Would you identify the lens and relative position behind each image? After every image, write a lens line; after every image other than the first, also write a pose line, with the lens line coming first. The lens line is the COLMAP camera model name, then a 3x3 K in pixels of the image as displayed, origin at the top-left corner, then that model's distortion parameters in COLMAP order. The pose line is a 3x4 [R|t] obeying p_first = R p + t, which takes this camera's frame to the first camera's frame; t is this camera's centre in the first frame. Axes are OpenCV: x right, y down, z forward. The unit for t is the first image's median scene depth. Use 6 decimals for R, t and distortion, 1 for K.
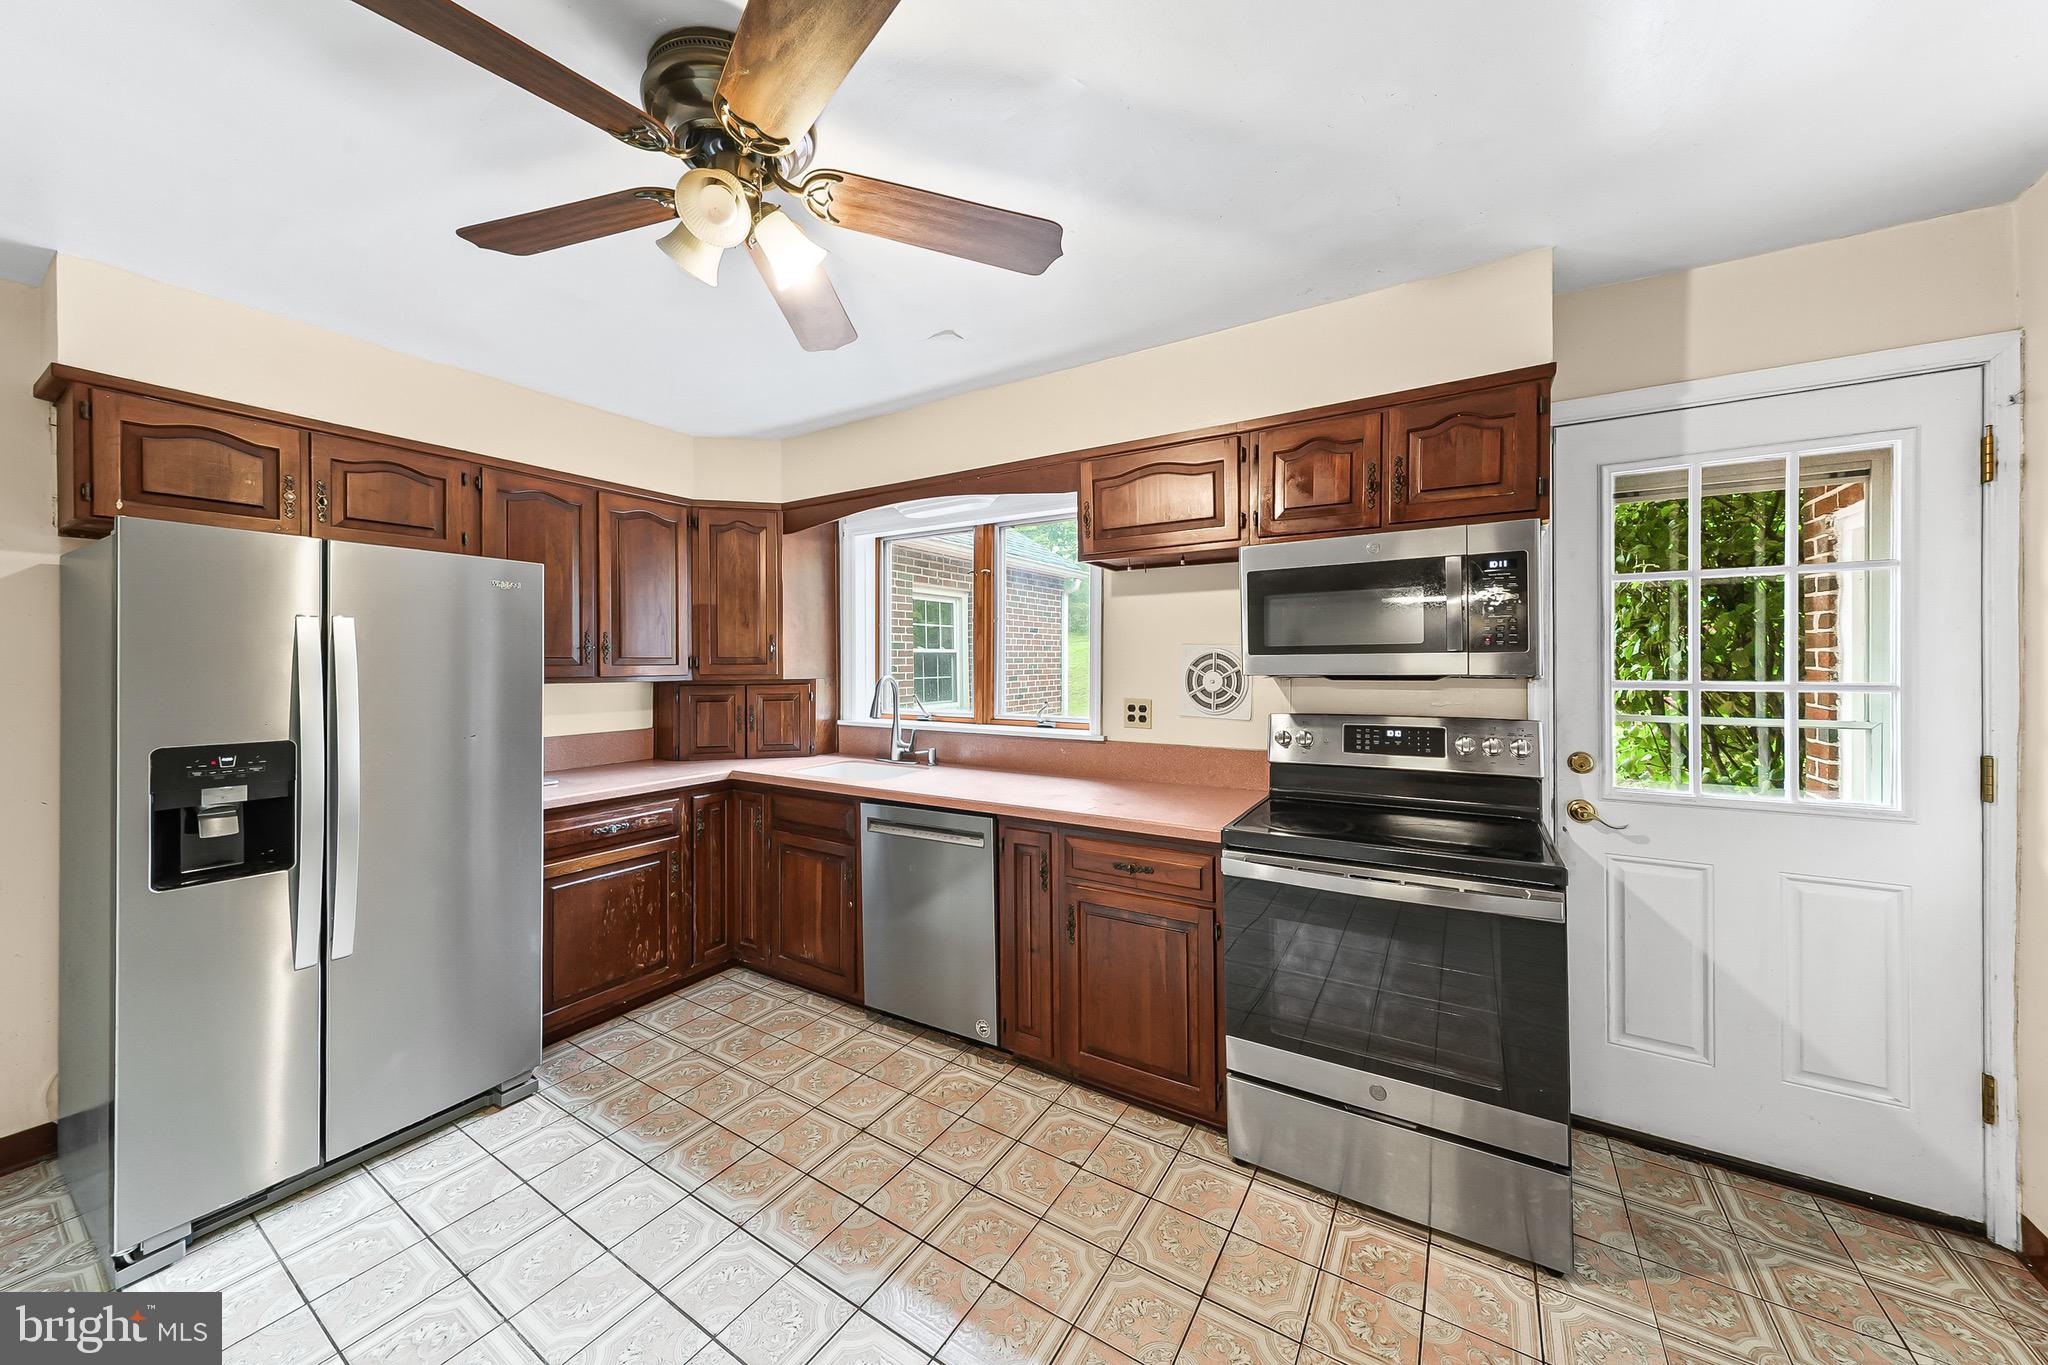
lens RADIAL K [[708.7, 0, 1029.6], [0, 708.7, 661.4], [0, 0, 1]] dist [0.000324, 0.000021]
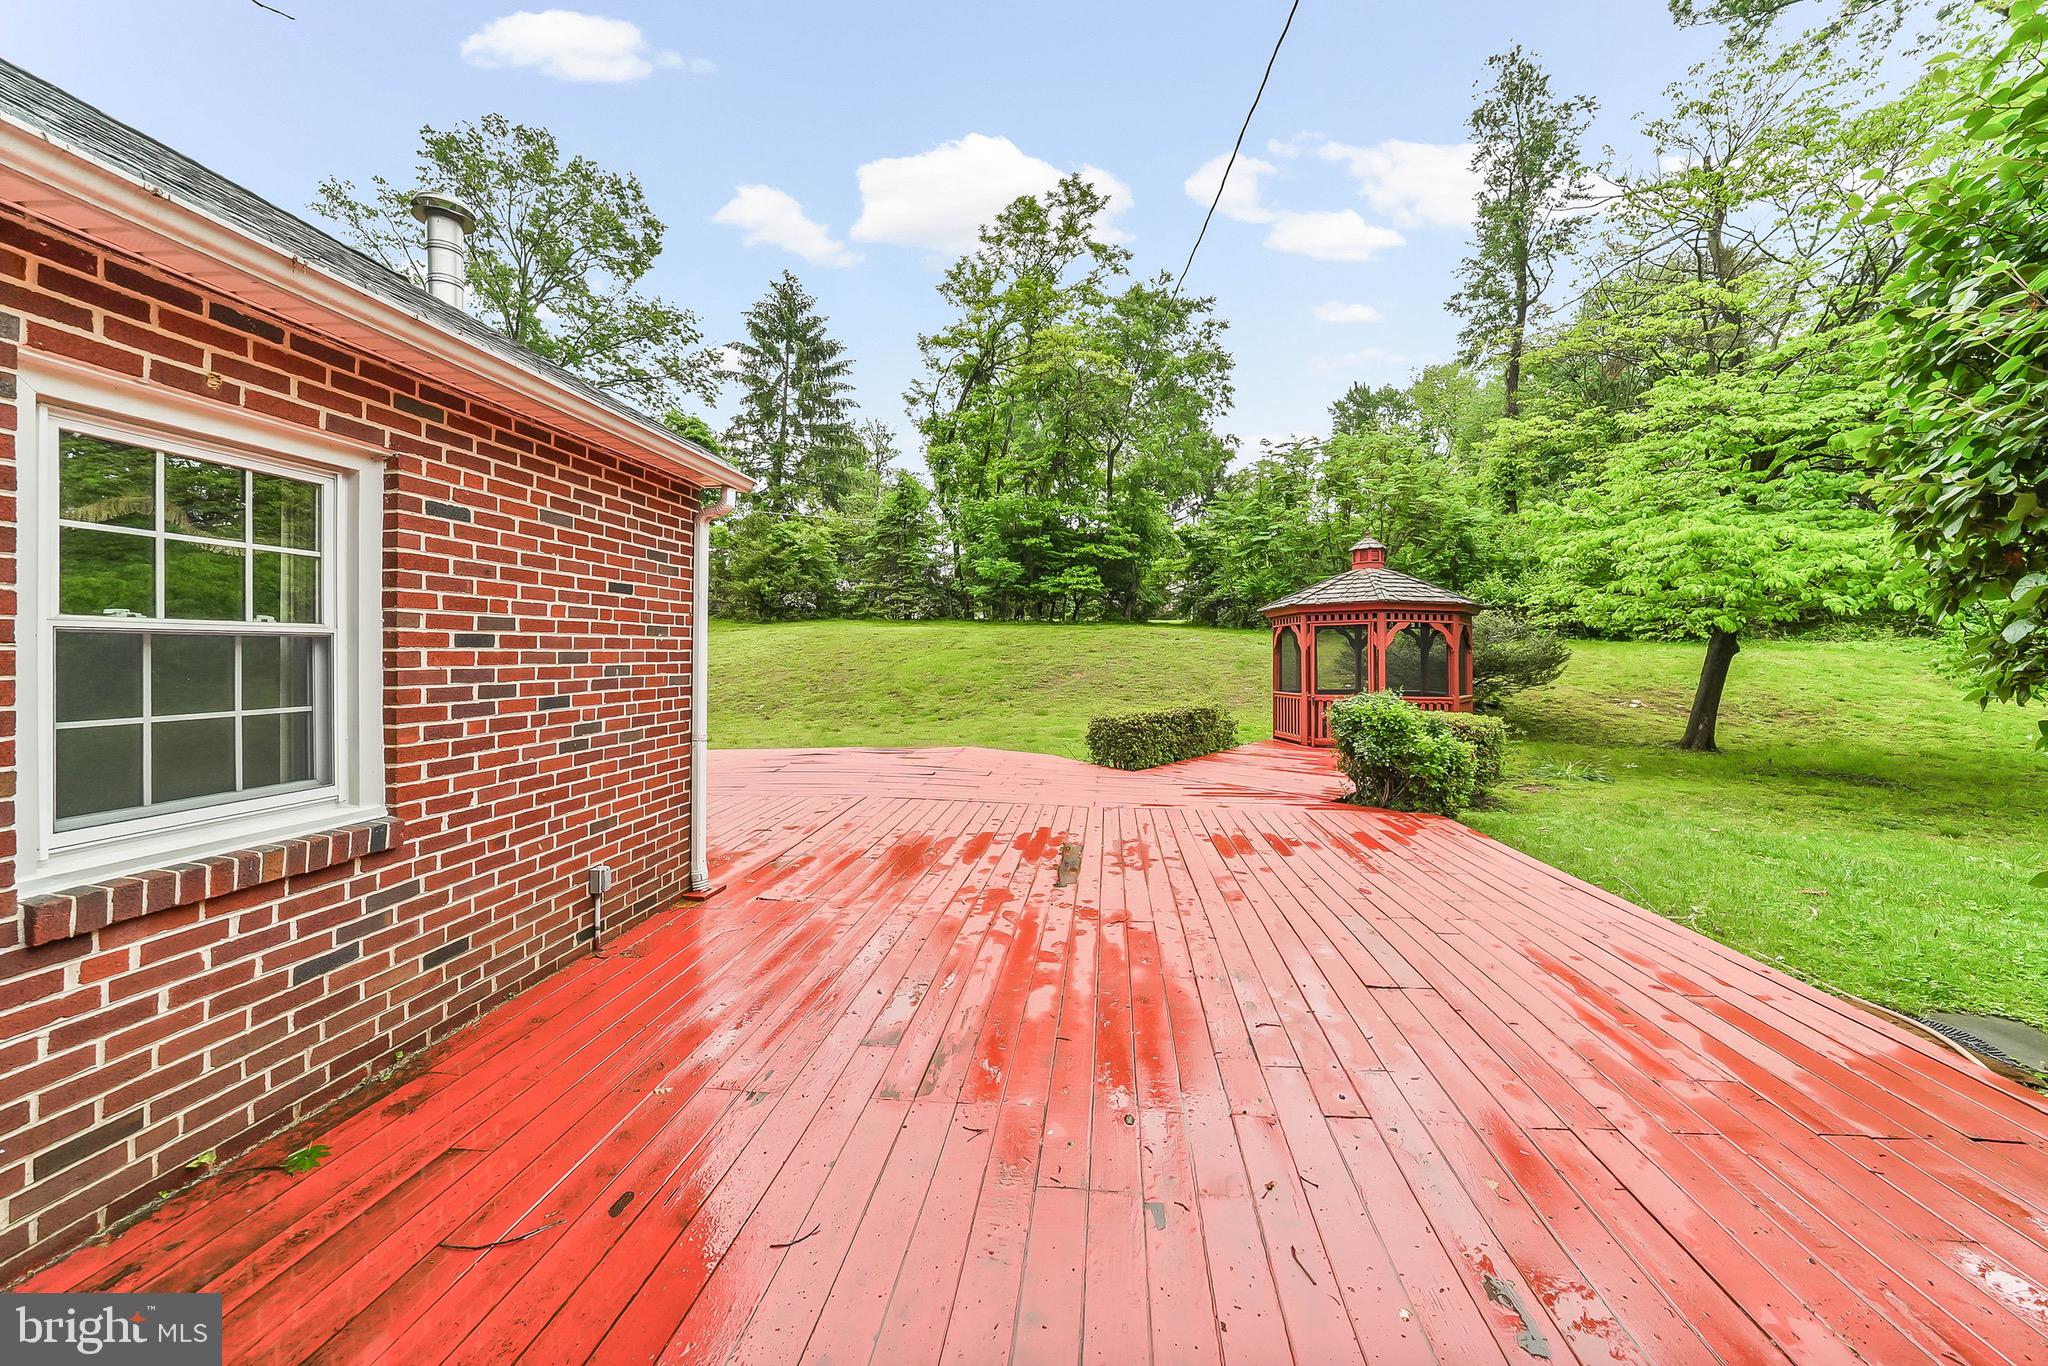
lens RADIAL K [[737.4, 0, 1027.2], [0, 737.4, 654.8], [0, 0, 1]] dist [-0.000272, -0.000023]
pose [[0.901433, 0.002483, 0.432912, 0.116444], [-0.002083, 0.999997, -0.001399, -0.008342], [-0.432914, 0.000359, 0.901435, 1.603075]]
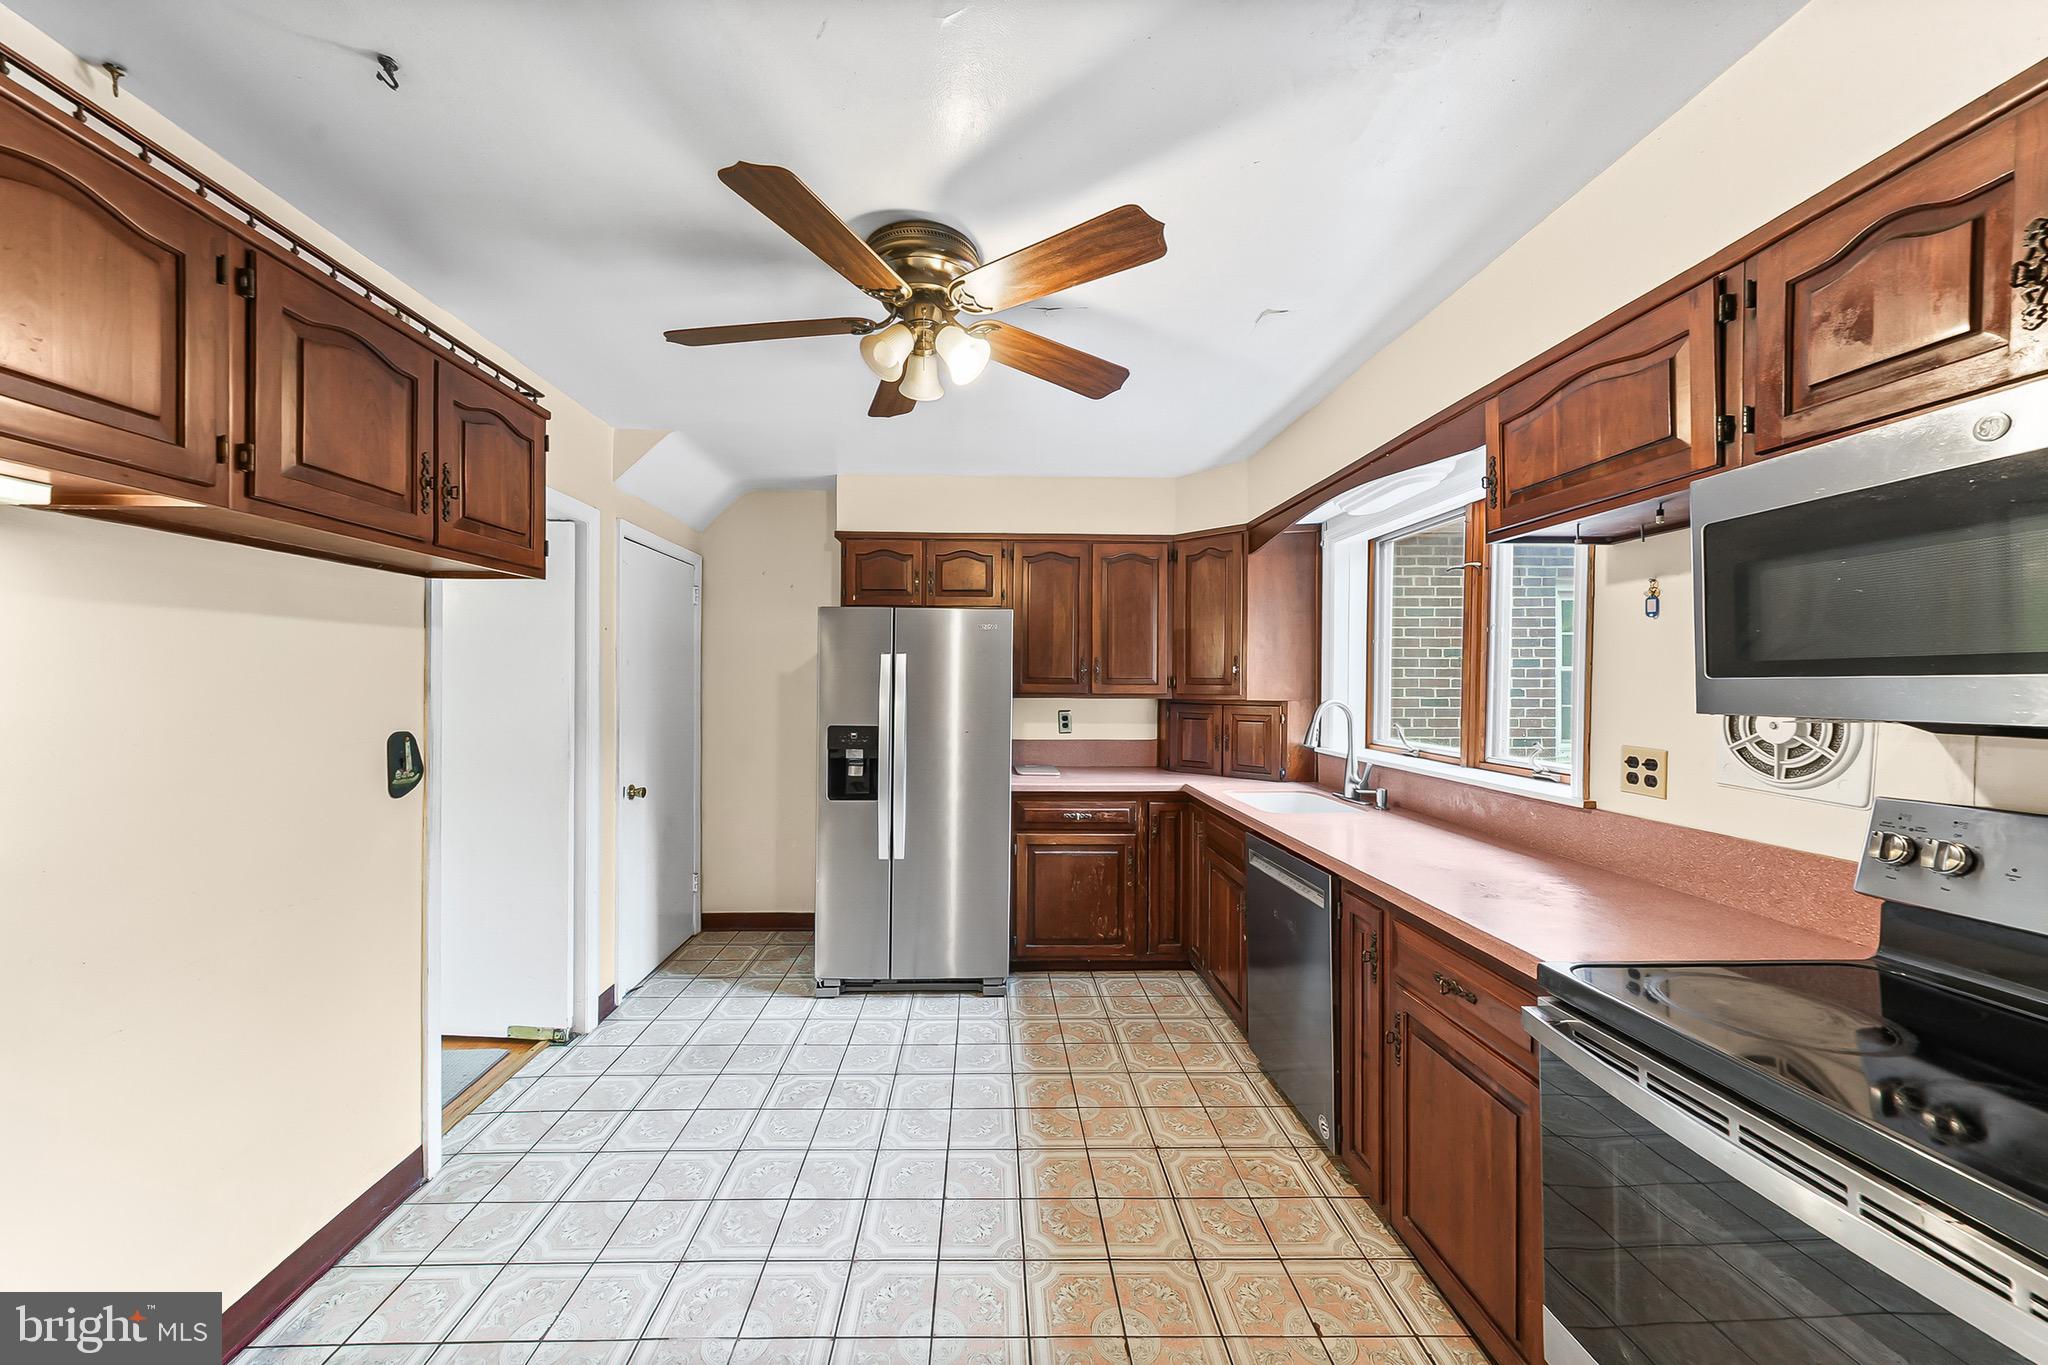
lens RADIAL K [[721.0, 0, 987.2], [0, 721.0, 679.7], [0, 0, 1]] dist [-0.000087, -0.000045]
pose [[0.533481, 0.004521, -0.845800, 0.411427], [-0.005694, 0.999982, 0.001754, -0.004522], [0.845793, 0.003881, 0.533497, 0.201667]]
